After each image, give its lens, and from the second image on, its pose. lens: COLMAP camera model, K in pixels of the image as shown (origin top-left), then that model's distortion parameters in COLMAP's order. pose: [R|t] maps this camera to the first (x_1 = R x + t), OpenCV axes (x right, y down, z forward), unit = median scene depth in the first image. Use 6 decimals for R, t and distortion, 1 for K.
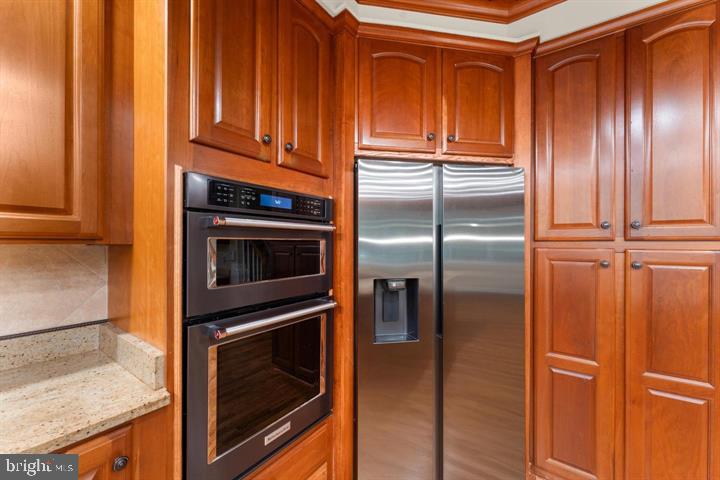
lens RADIAL K [[289.1, 0, 356.7], [0, 289.1, 242.0], [0, 0, 1]] dist [-0.000390, -0.000218]
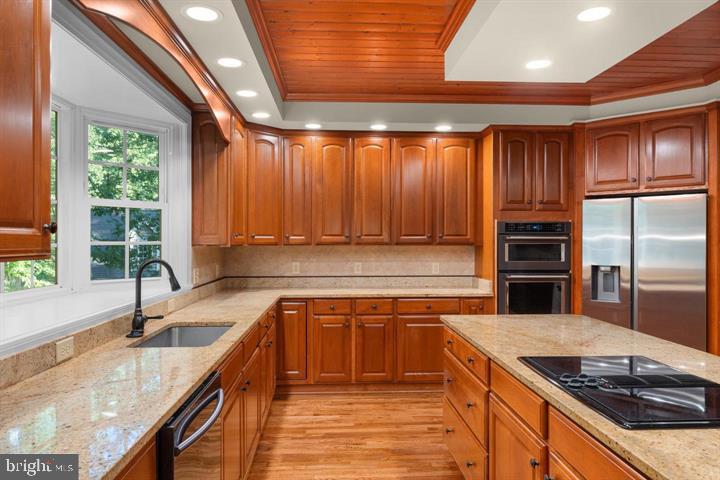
lens RADIAL K [[489.4, 0, 359.7], [0, 489.4, 240.6], [0, 0, 1]] dist [0.006197, 0.002039]
pose [[0.633885, -0.004001, -0.773417, 1.918393], [0.004683, 0.999988, -0.001335, -0.036274], [0.773413, -0.002775, 0.633897, -2.633959]]
